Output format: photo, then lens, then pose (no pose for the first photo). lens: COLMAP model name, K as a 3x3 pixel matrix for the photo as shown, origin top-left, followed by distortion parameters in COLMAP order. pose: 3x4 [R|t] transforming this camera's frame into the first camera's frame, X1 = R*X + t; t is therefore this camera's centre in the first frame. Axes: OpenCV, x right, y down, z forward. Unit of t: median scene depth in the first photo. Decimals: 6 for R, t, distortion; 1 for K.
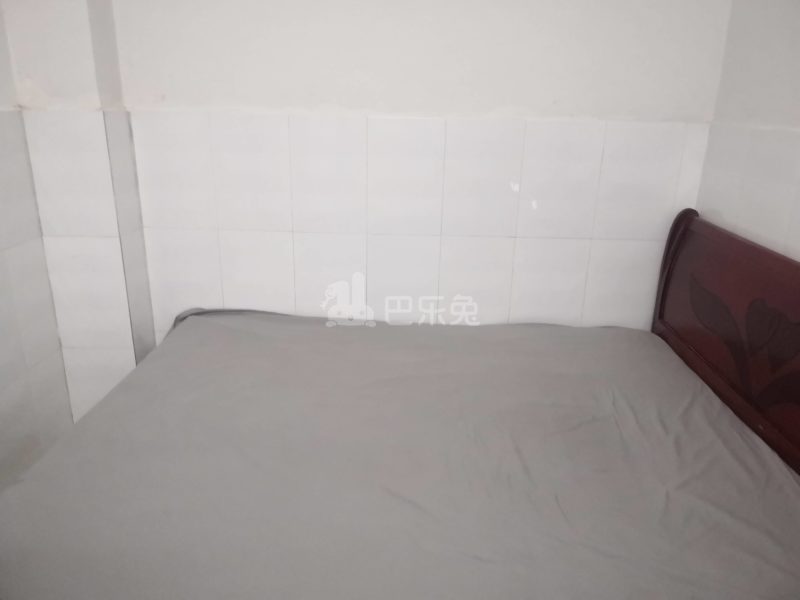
lens RADIAL K [[642.0, 0, 400.0], [0, 642.0, 300.0], [0, 0, 1]] dist [0.004699, -0.001862]
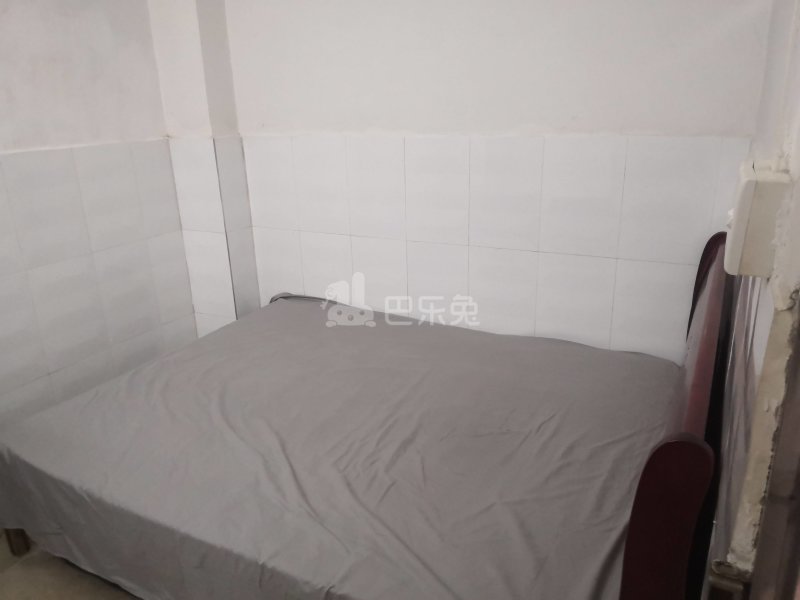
lens RADIAL K [[642.0, 0, 400.0], [0, 642.0, 300.0], [0, 0, 1]] dist [0.004699, -0.001862]
pose [[0.881557, 0.097499, -0.461900, 0.492694], [-0.097113, 0.994967, 0.024676, -0.027822], [0.461982, 0.023103, 0.886589, 0.001679]]
